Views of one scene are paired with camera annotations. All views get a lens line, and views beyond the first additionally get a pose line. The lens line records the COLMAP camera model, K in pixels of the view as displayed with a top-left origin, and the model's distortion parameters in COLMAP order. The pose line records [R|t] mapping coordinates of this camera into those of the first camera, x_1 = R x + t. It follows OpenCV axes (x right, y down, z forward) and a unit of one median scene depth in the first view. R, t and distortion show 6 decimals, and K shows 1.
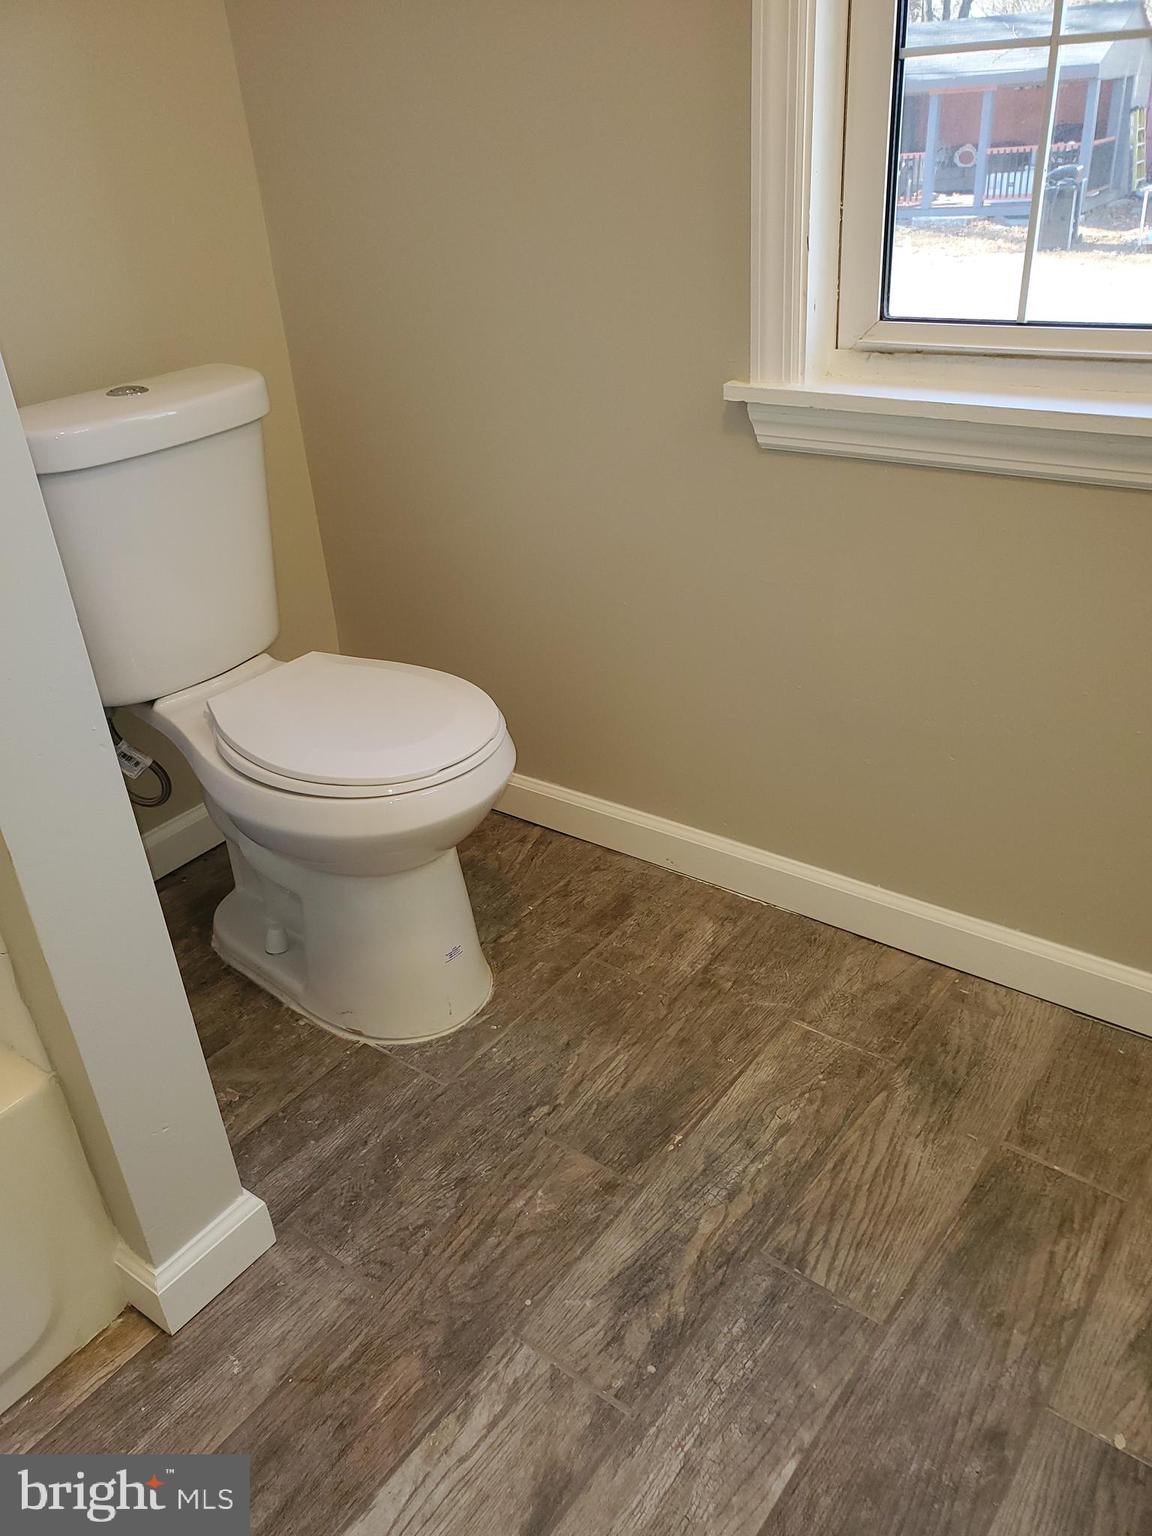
lens RADIAL K [[1227.7, 0, 576.0], [0, 1227.7, 768.0], [0, 0, 1]] dist [0.001421, 0.058931]
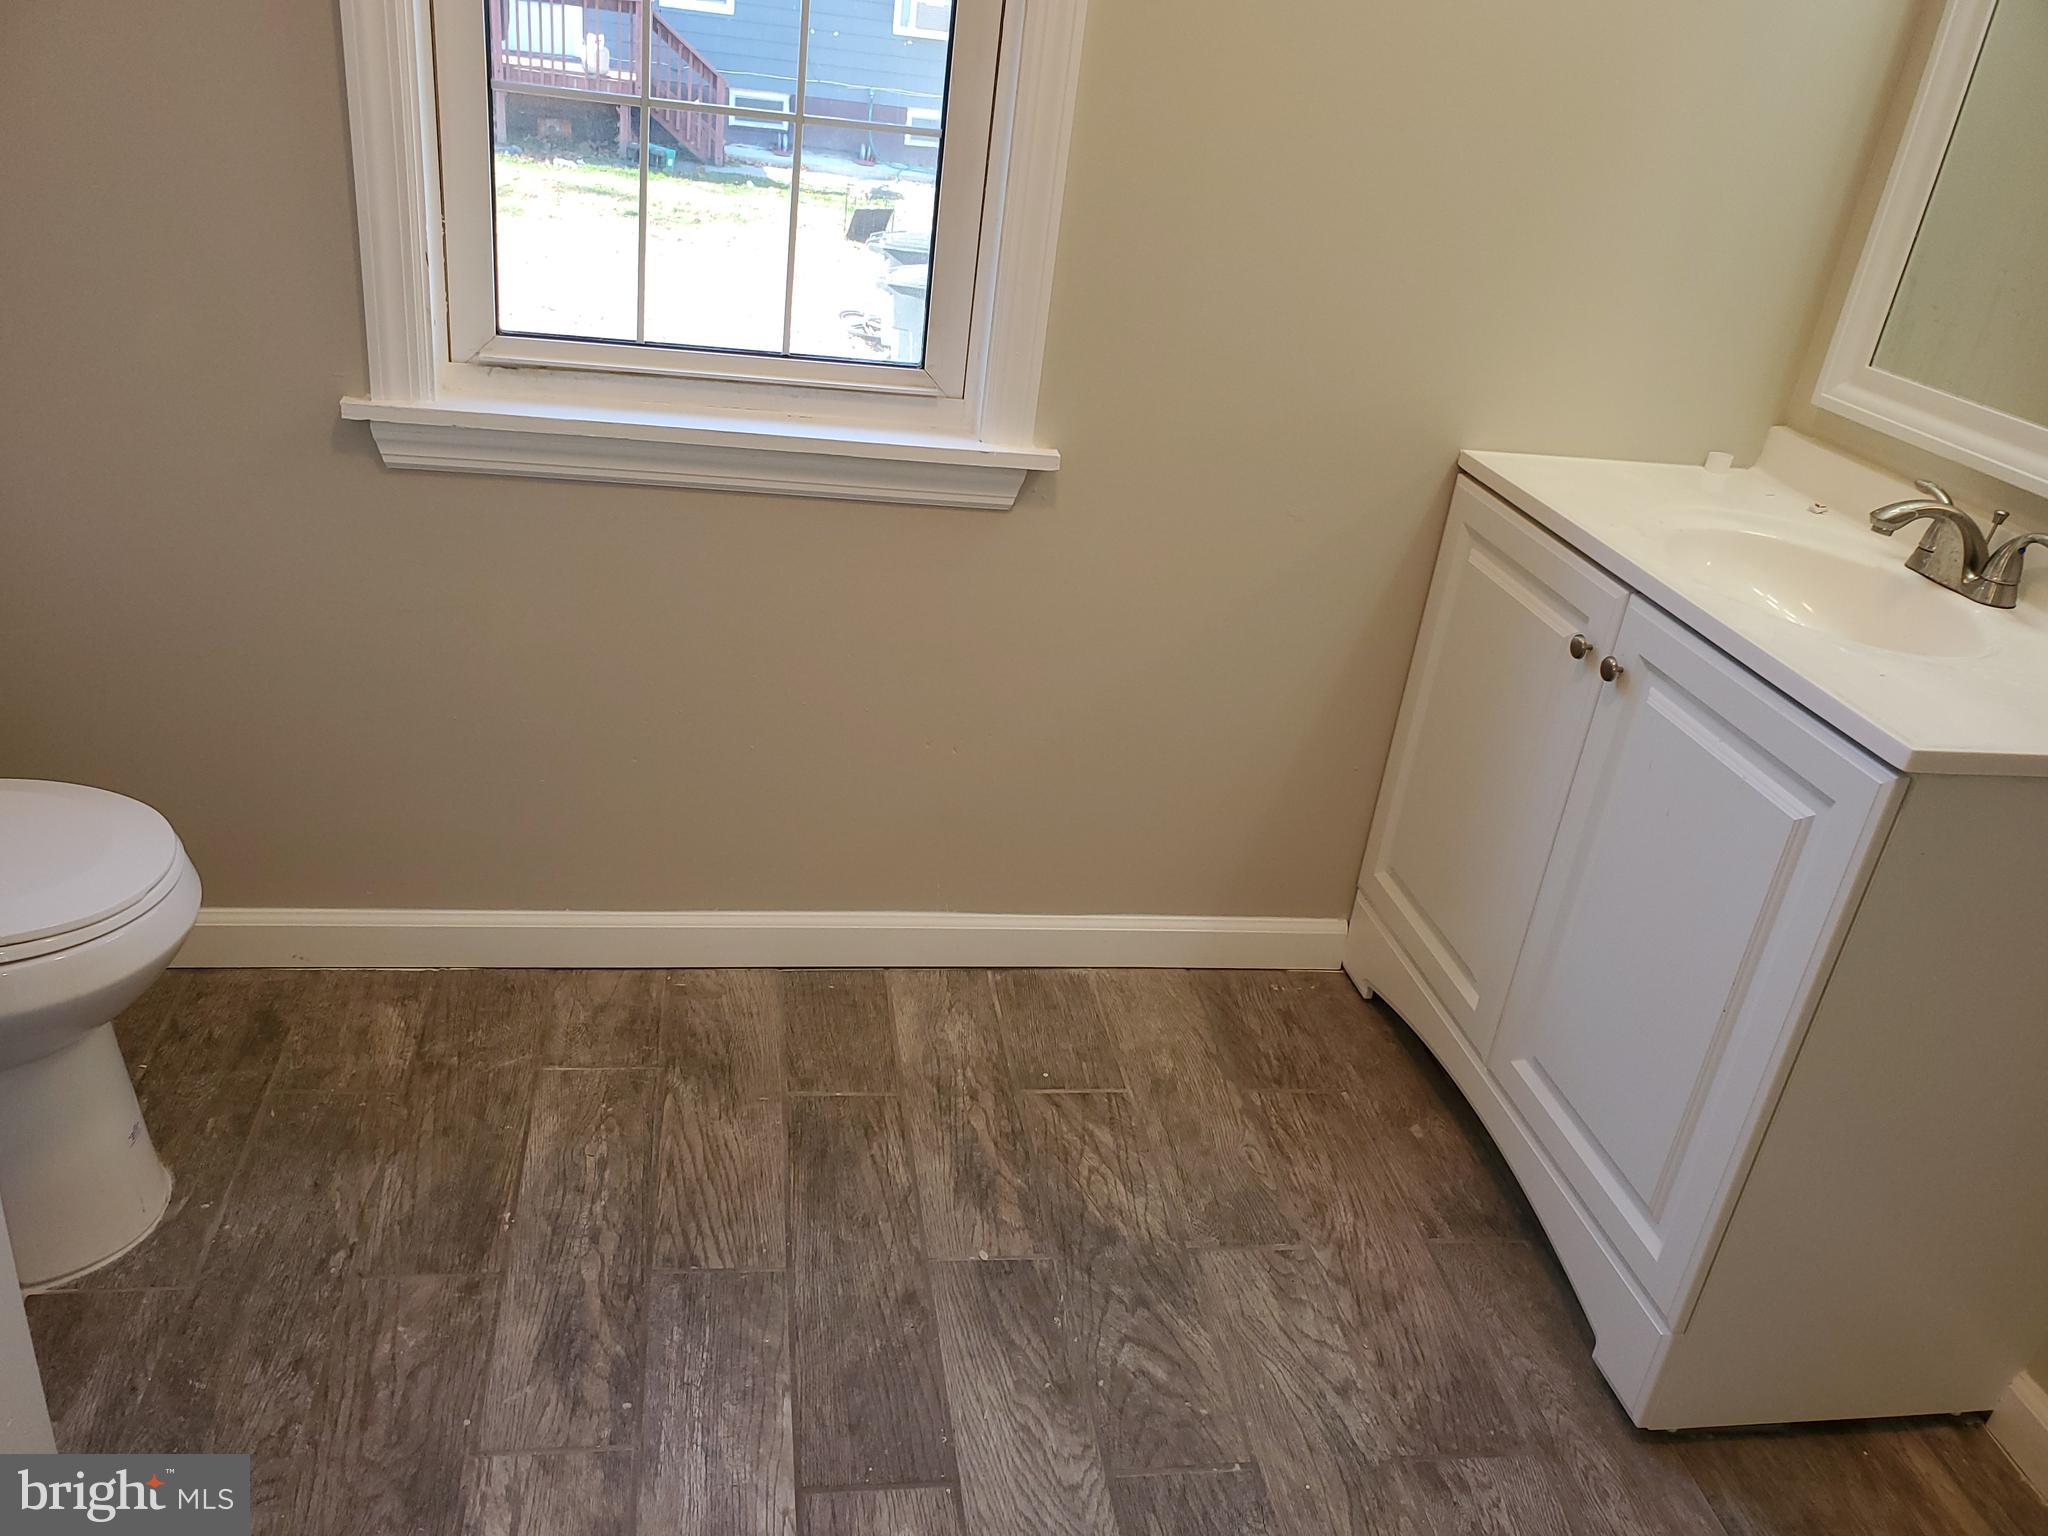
lens RADIAL K [[1572.0, 0, 1024.0], [0, 1572.0, 768.0], [0, 0, 1]] dist [0.003964, -0.000462]
pose [[0.669224, -0.200407, 0.715525, -0.463291], [0.213196, 0.974243, 0.073470, -0.032251], [-0.711819, 0.103379, 0.694713, -0.139973]]
